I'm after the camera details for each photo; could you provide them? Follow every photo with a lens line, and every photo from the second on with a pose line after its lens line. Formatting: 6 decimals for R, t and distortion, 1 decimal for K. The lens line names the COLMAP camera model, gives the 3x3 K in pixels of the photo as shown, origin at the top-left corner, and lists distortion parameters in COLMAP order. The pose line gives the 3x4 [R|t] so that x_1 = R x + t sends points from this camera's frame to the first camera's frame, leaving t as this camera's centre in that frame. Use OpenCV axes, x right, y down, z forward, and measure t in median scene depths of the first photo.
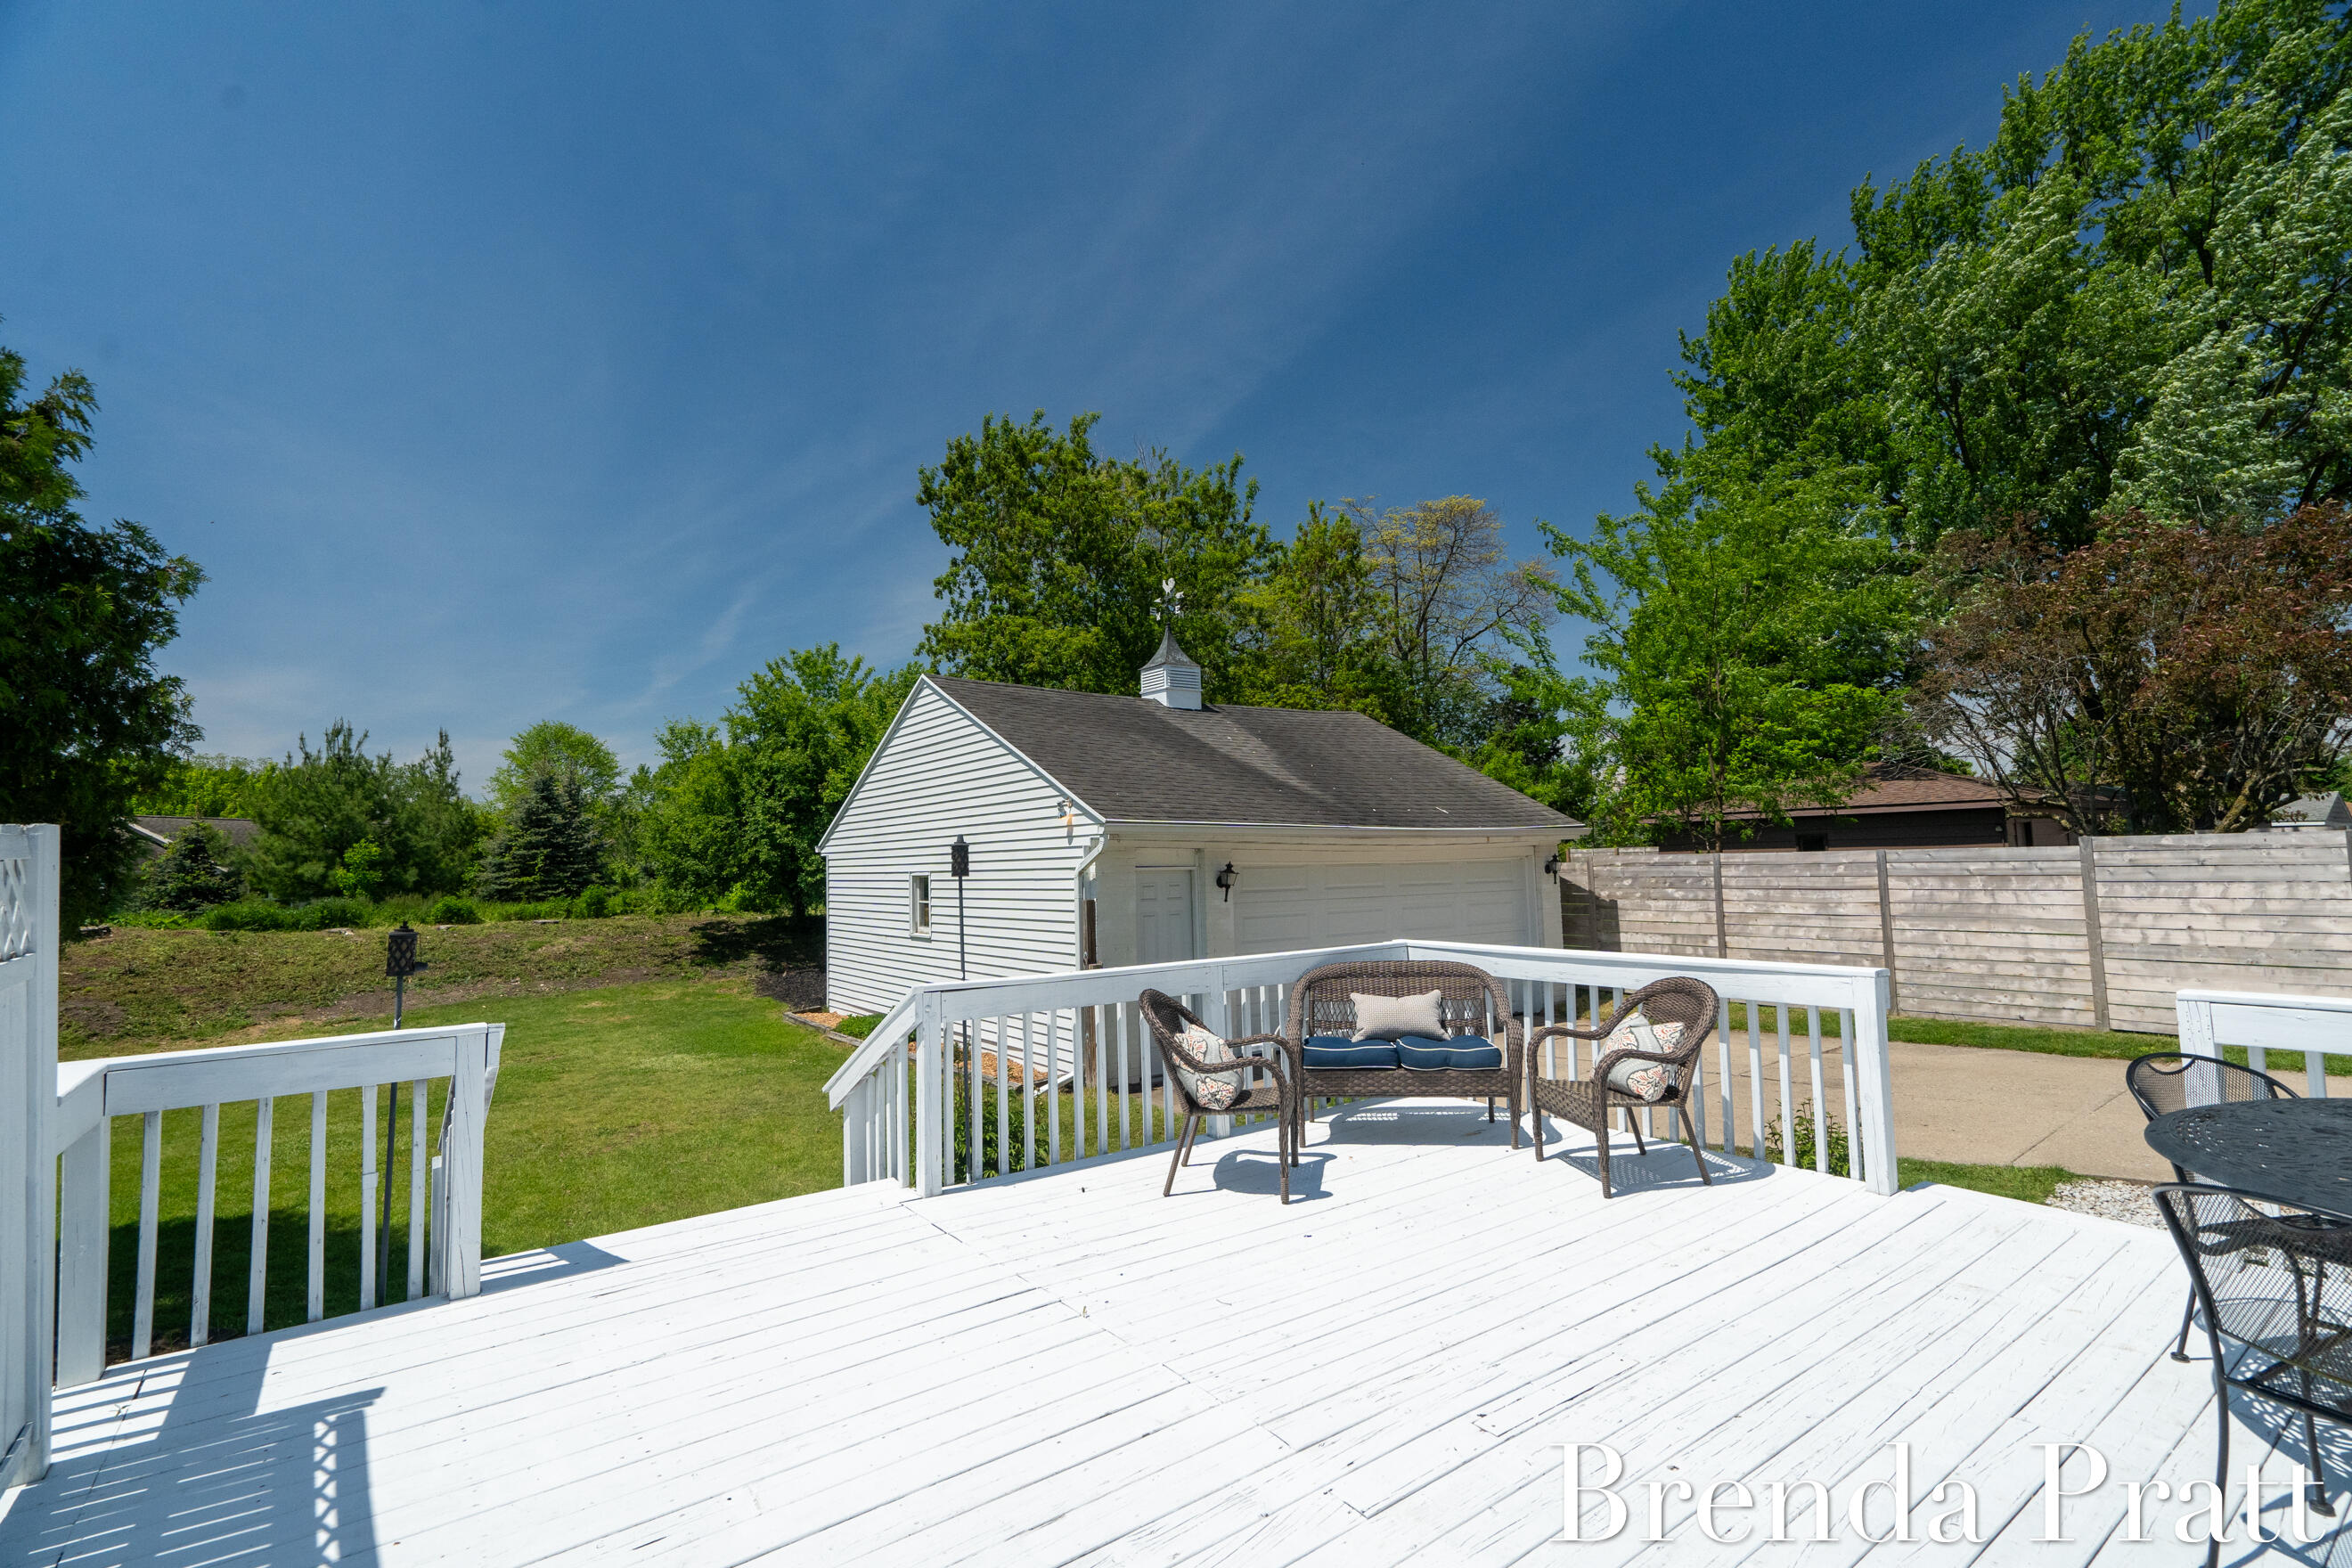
lens RADIAL K [[1087.5, 0, 1183.2], [0, 1087.5, 792.3], [0, 0, 1]] dist [-0.008718, 0.003797]
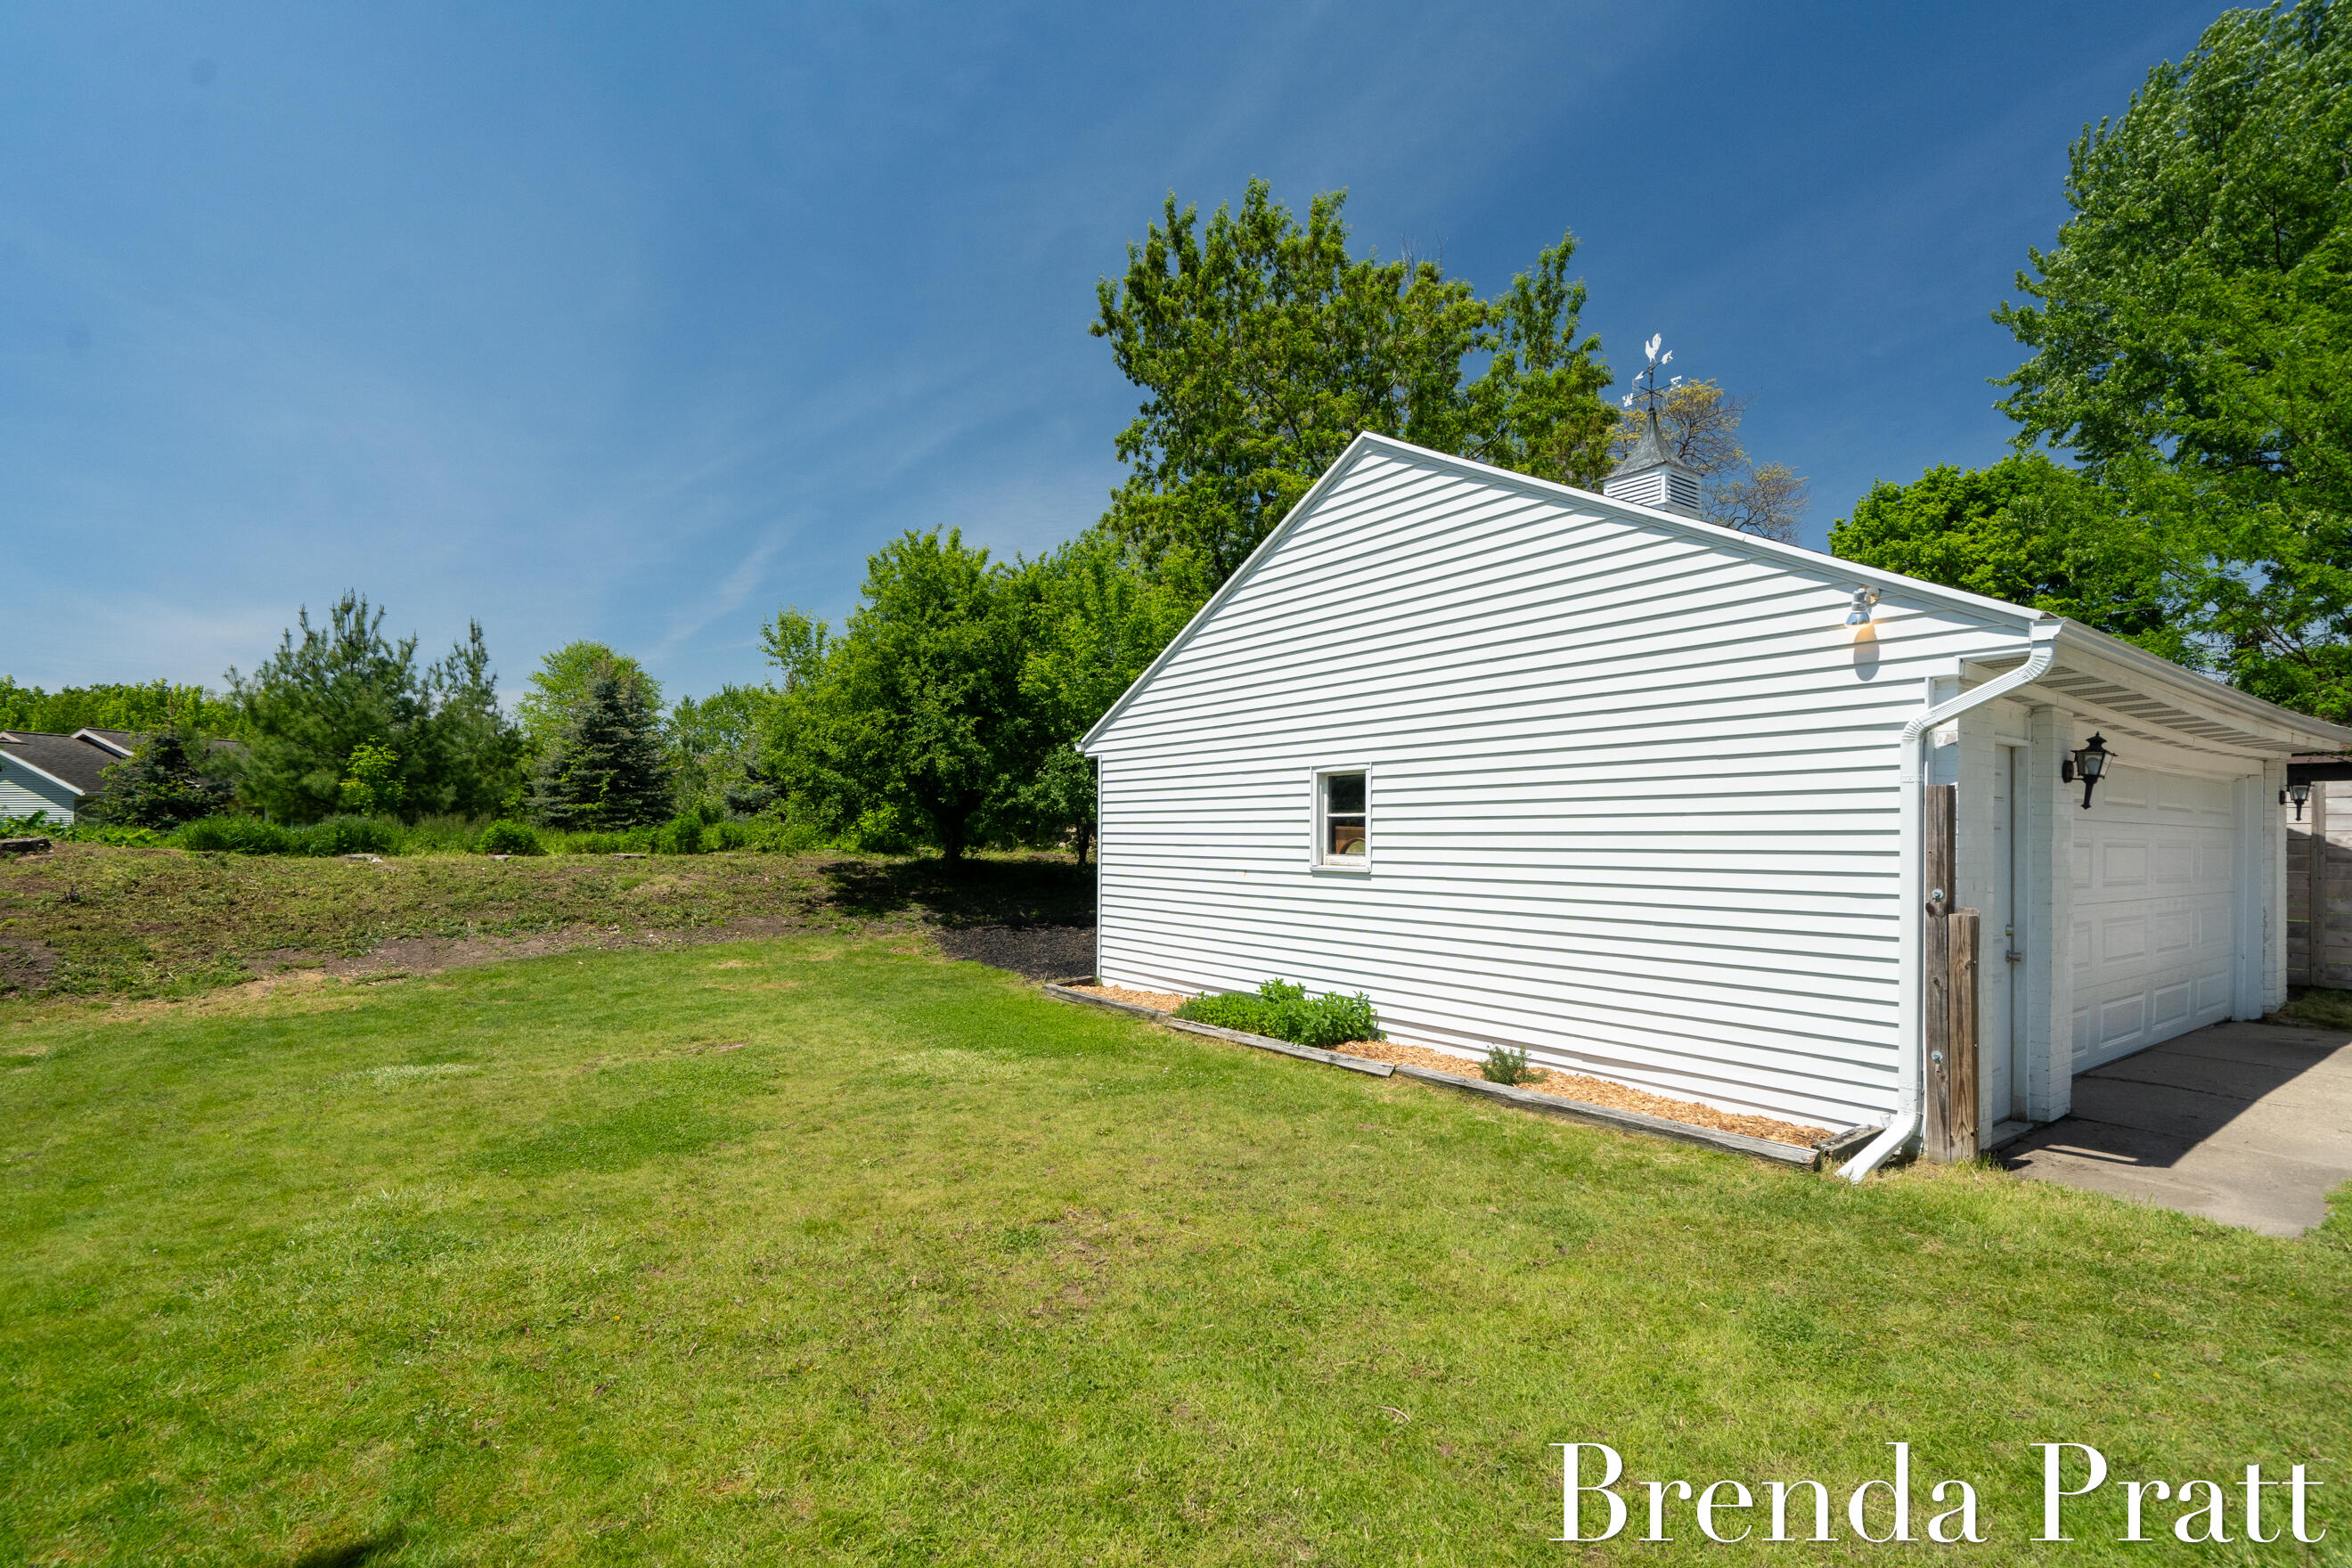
lens RADIAL K [[1087.5, 0, 1196.0], [0, 1087.5, 861.6], [0, 0, 1]] dist [-0.008718, 0.003797]
pose [[0.999520, 0.029244, 0.010198, -0.185553], [-0.030013, 0.995845, 0.085977, 0.043375], [-0.007642, -0.086242, 0.996245, 0.218722]]
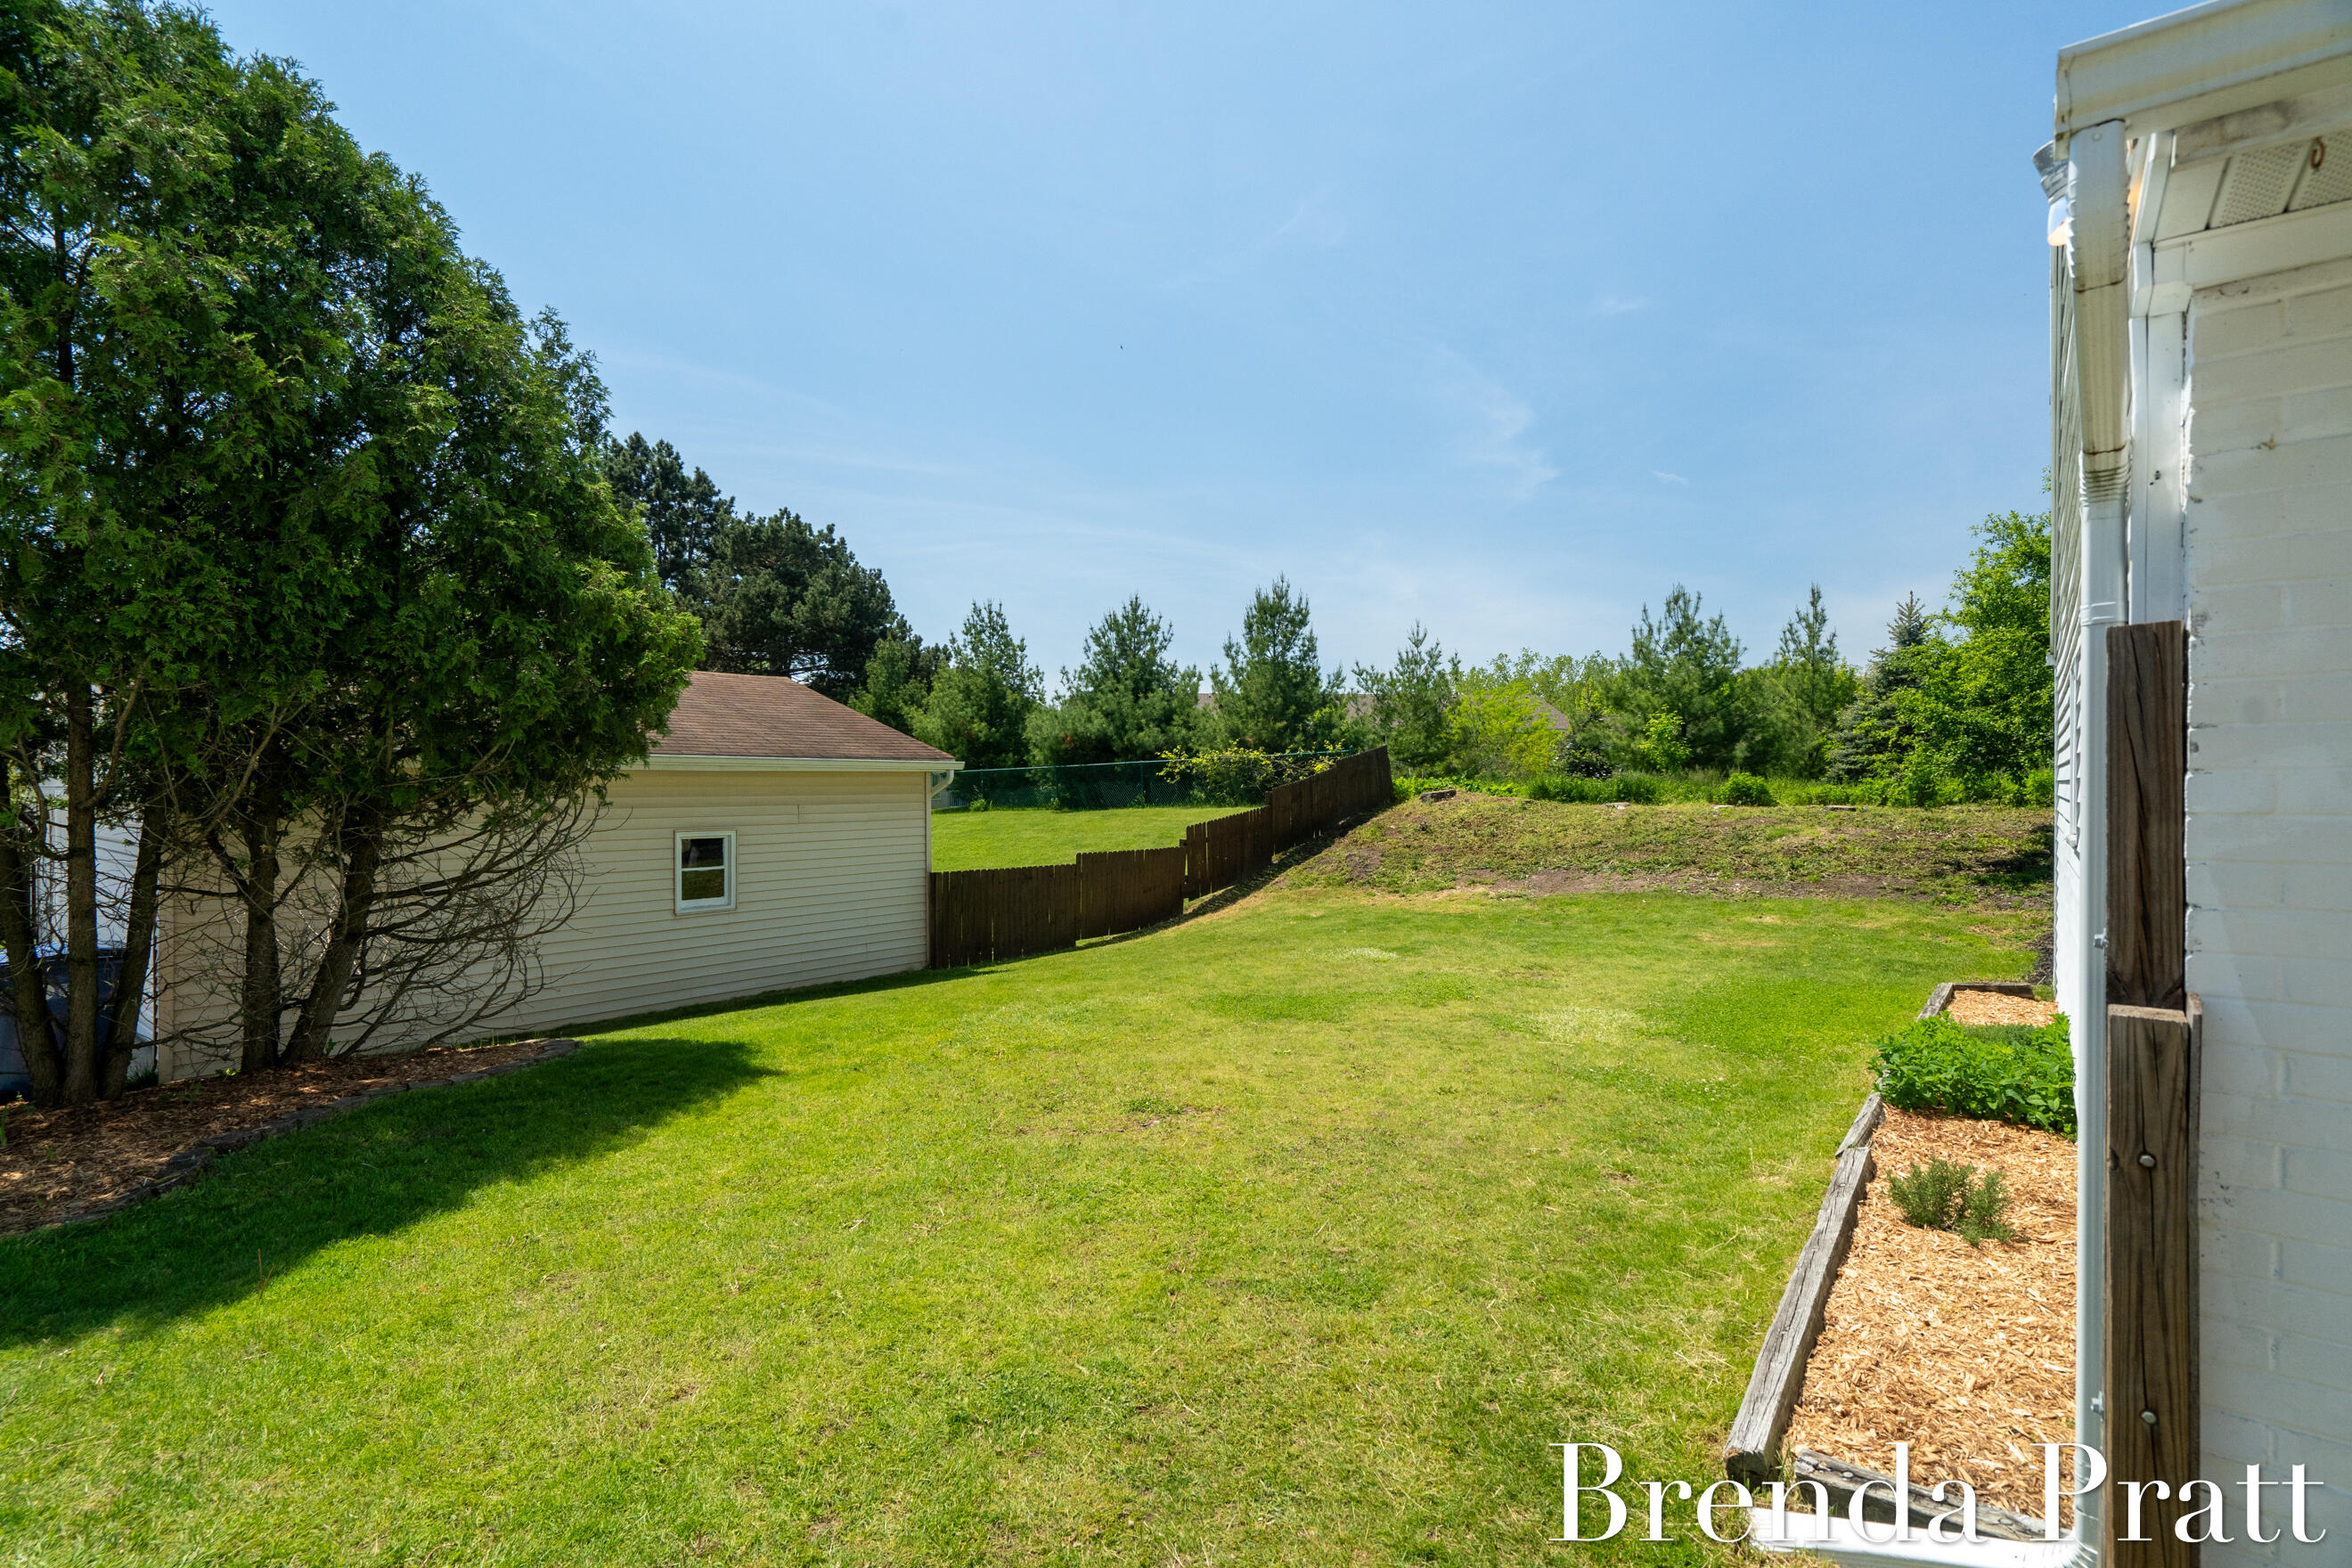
lens RADIAL K [[1087.5, 0, 1196.3], [0, 1087.5, 783.4], [0, 0, 1]] dist [-0.008718, 0.003797]
pose [[0.287301, 0.024998, -0.957514, 0.011992], [0.055822, 0.997523, 0.042792, 0.043054], [0.956212, -0.065745, 0.285194, 0.337968]]
